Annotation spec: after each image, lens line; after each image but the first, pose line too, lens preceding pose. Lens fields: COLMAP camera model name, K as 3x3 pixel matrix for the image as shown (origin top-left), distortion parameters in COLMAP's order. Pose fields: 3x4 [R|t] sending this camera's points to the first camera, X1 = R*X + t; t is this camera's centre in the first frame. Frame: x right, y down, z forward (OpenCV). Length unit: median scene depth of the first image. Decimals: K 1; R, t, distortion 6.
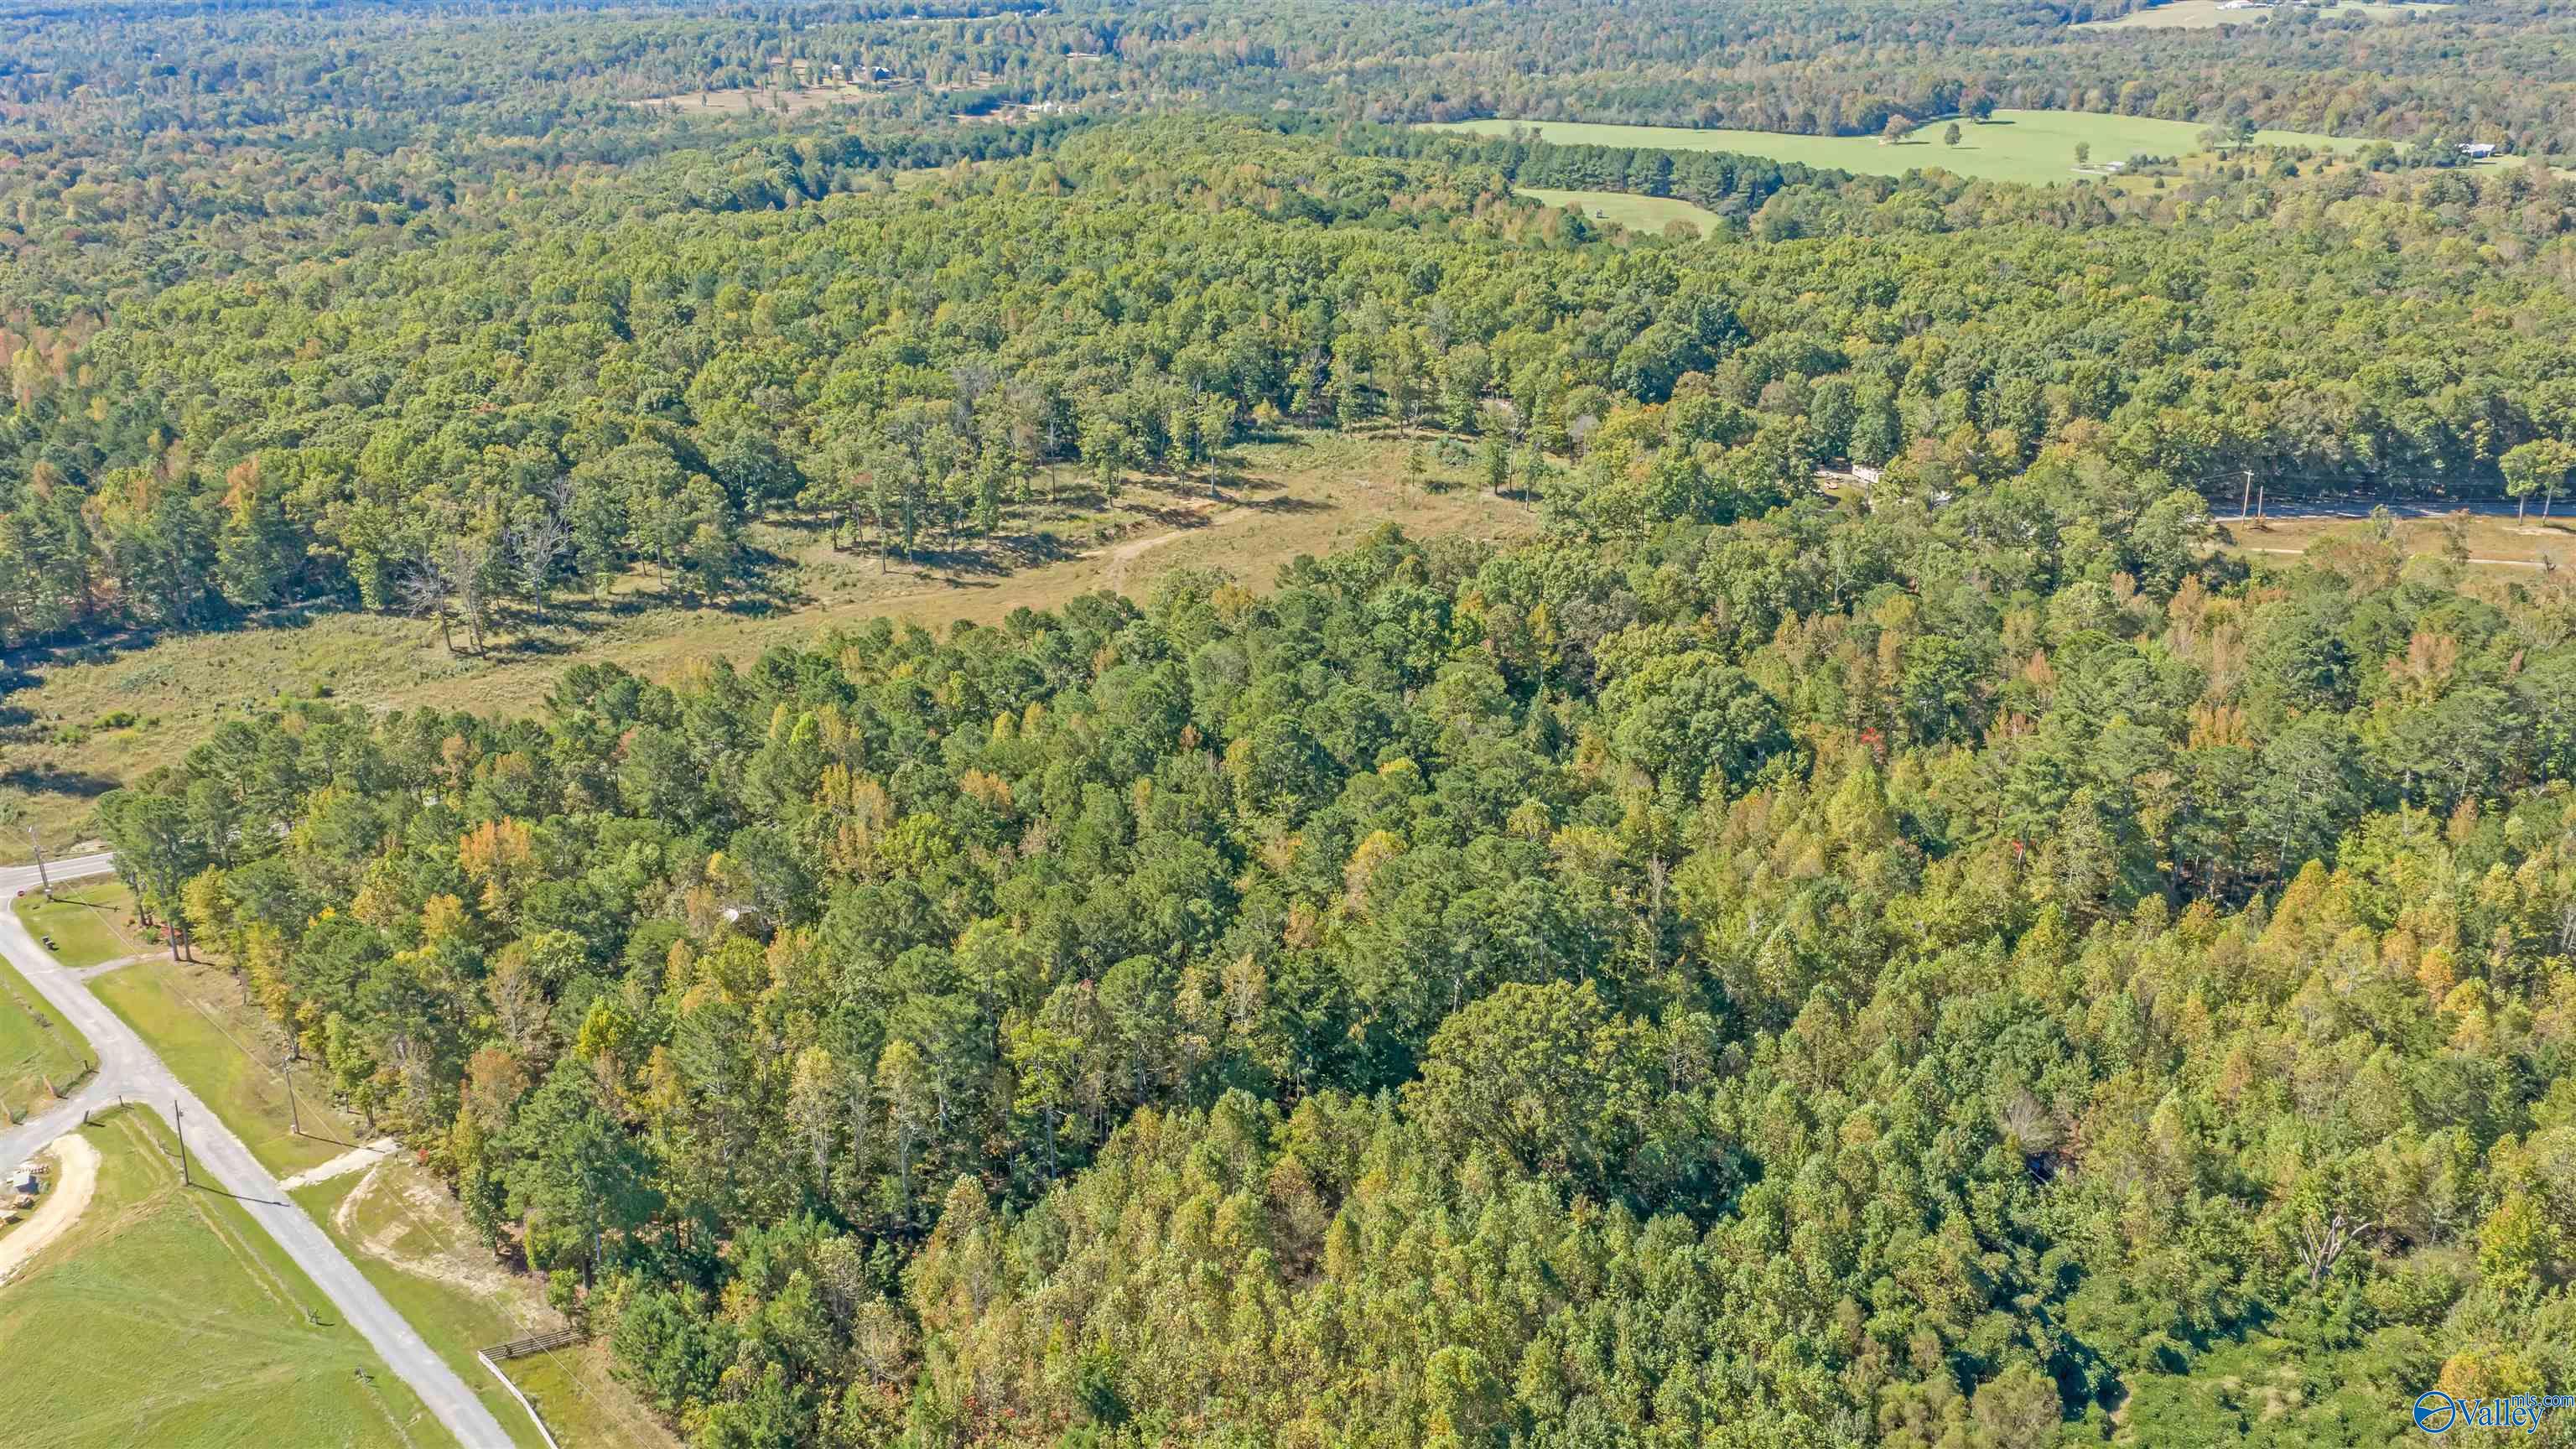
lens RADIAL K [[2127.5, 0, 1283.2], [0, 2127.5, 724.6], [0, 0, 1]] dist [0.024606, -0.047825]
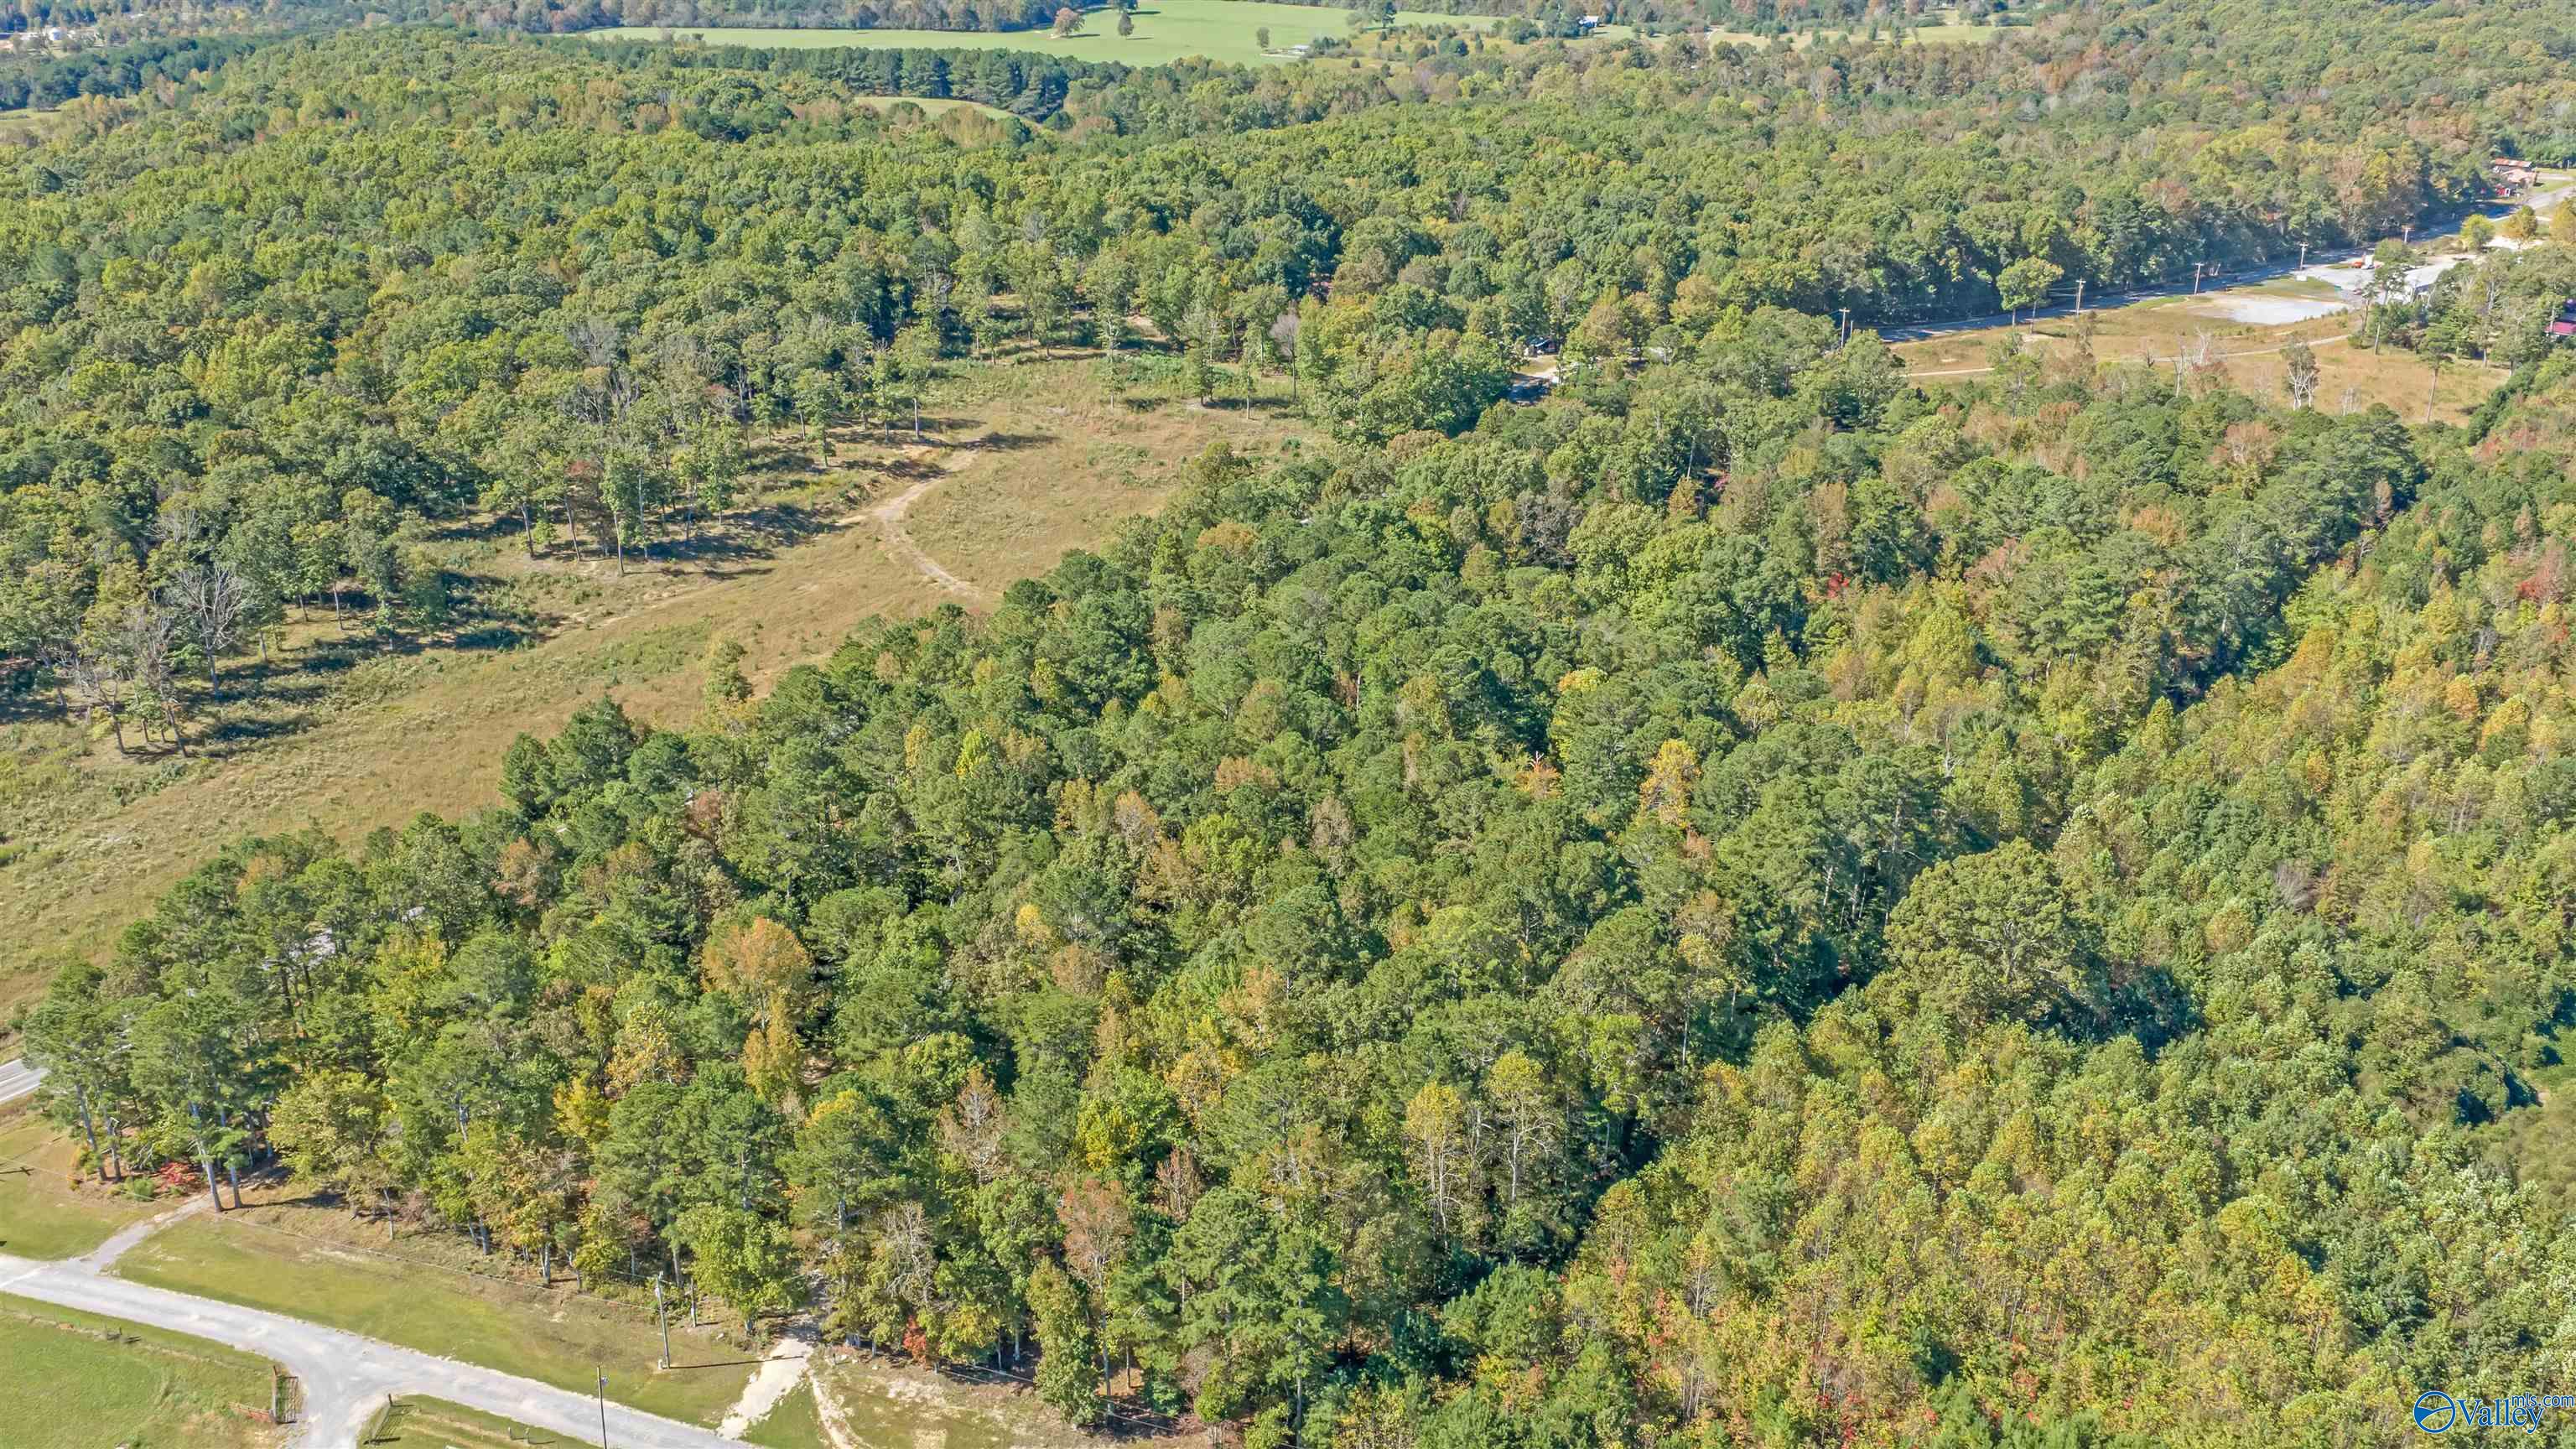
lens RADIAL K [[2127.5, 0, 1277.9], [0, 2127.5, 711.2], [0, 0, 1]] dist [0.024606, -0.047825]
pose [[0.891204, -0.171102, 0.420095, -0.305461], [0.155904, 0.985250, 0.070546, -0.035401], [-0.425969, 0.002623, 0.904734, 0.117126]]
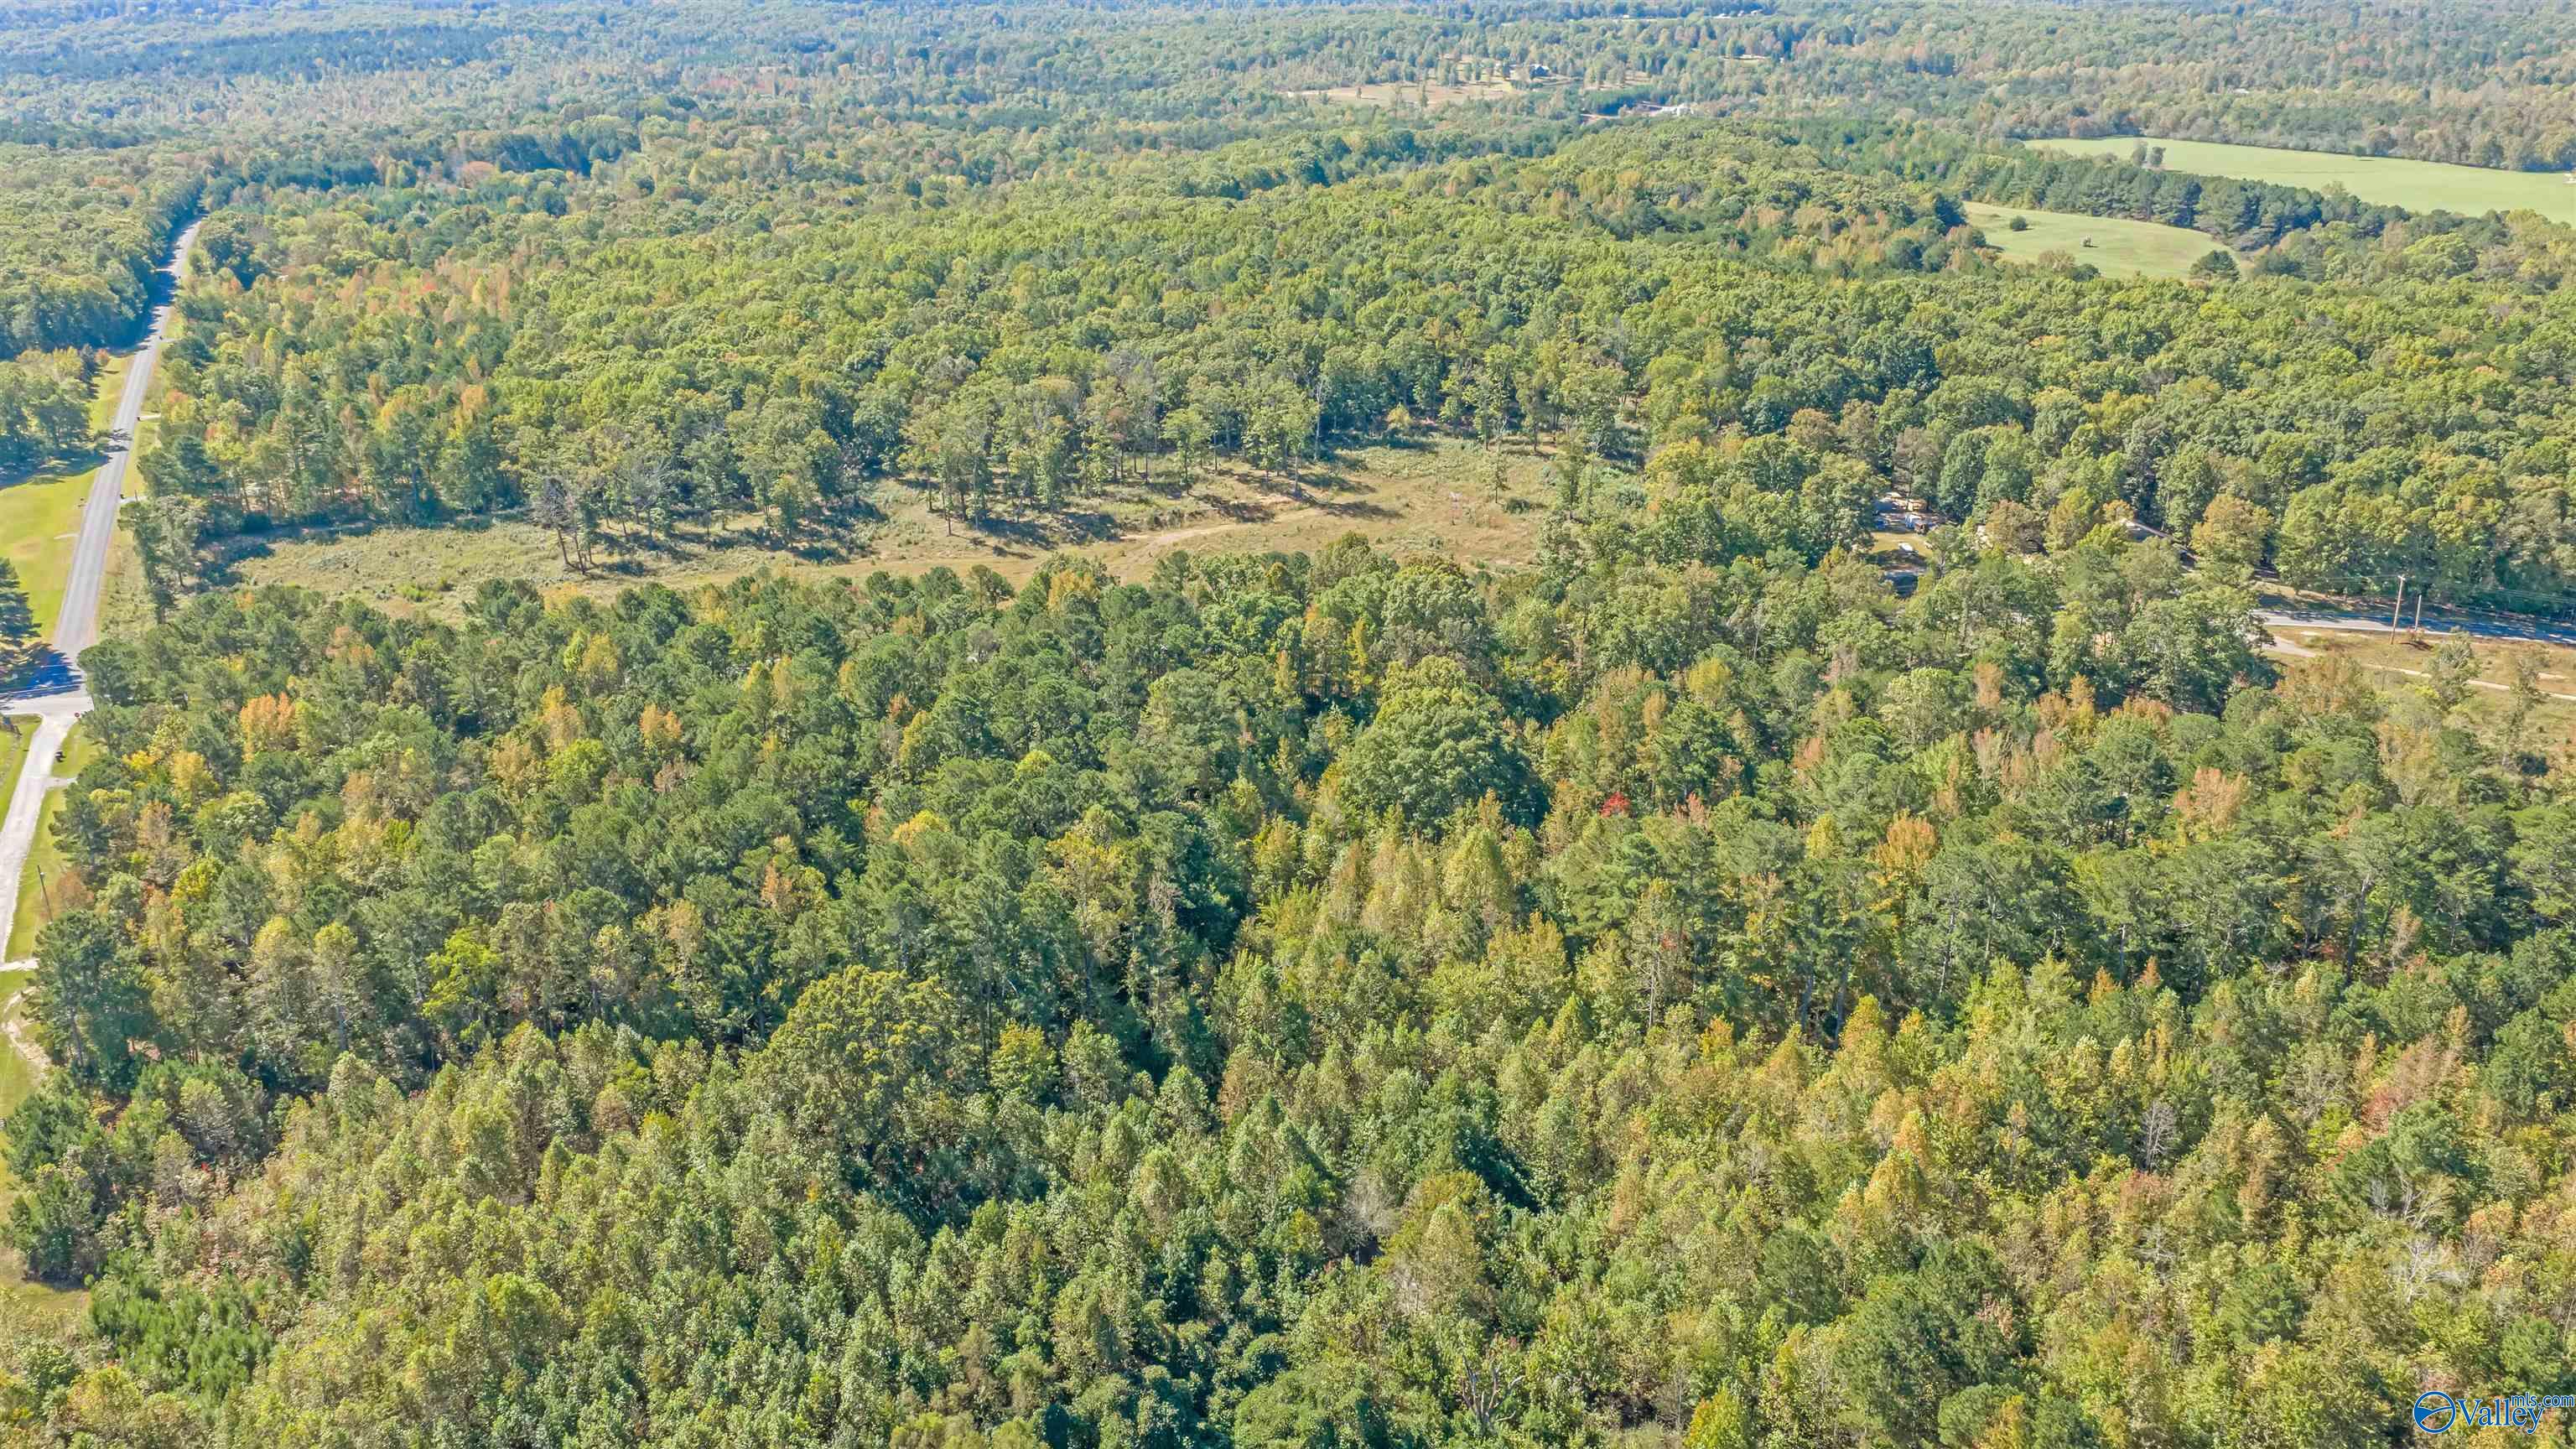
lens RADIAL K [[2127.5, 0, 1287.0], [0, 2127.5, 722.0], [0, 0, 1]] dist [0.024606, -0.047825]
pose [[0.934571, 0.127527, -0.332135, 0.319058], [-0.127734, 0.991580, 0.021307, -0.021947], [0.332055, 0.022512, 0.942991, 0.053726]]
